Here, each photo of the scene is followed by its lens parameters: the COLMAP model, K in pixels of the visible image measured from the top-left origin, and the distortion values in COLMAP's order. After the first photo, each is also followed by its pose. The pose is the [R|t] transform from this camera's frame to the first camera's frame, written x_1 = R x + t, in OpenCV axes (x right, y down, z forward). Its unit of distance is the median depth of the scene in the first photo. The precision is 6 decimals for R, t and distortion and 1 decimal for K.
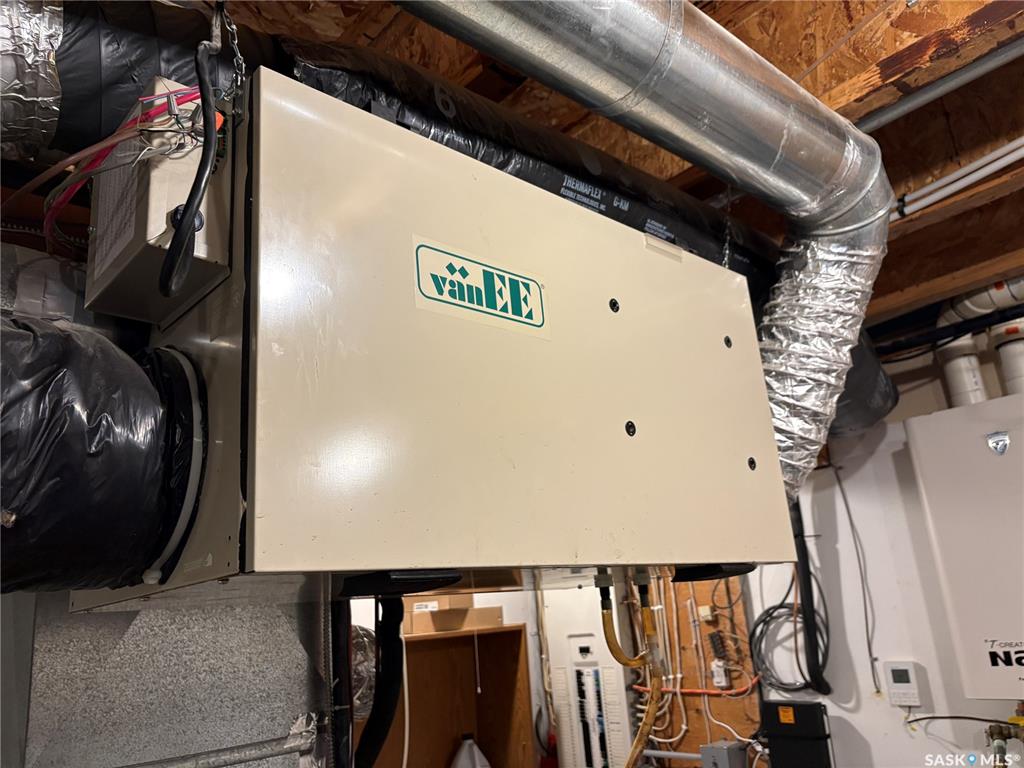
lens RADIAL K [[776.7, 0, 512.0], [0, 776.7, 384.0], [0, 0, 1]] dist [0.061889, -0.079889]
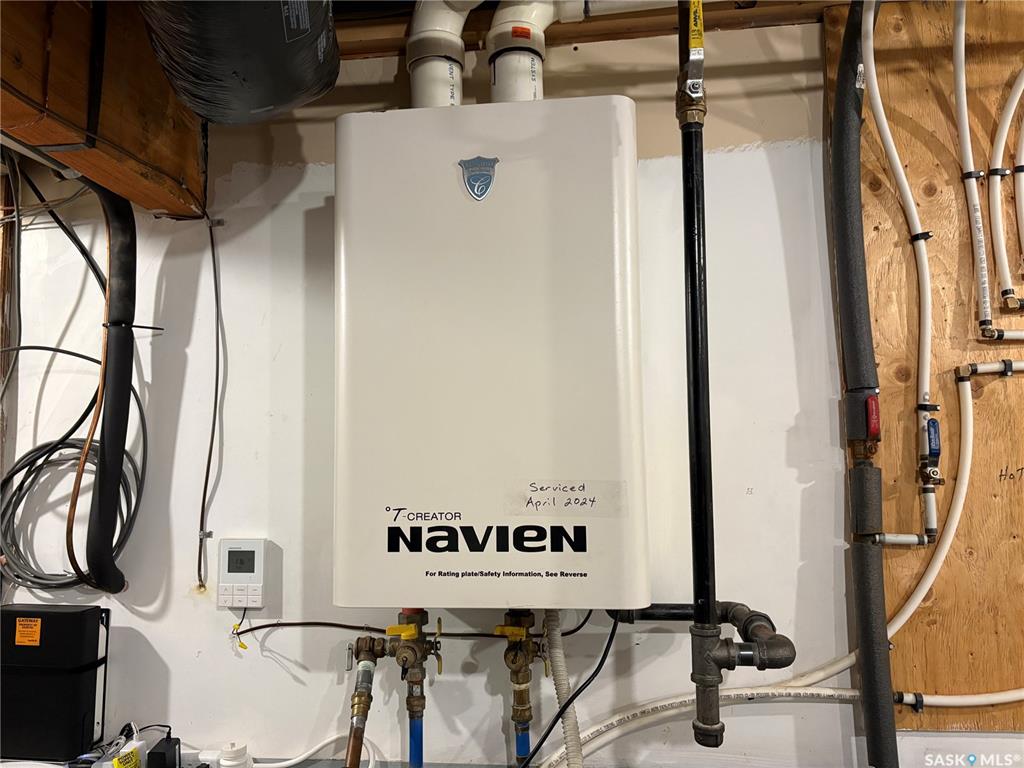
lens RADIAL K [[776.7, 0, 512.0], [0, 776.7, 384.0], [0, 0, 1]] dist [0.061889, -0.079889]
pose [[0.748806, 0.123305, 0.651218, 0.224264], [-0.226394, 0.971030, 0.076461, 0.134865], [-0.622925, -0.204686, 0.755029, 0.411456]]
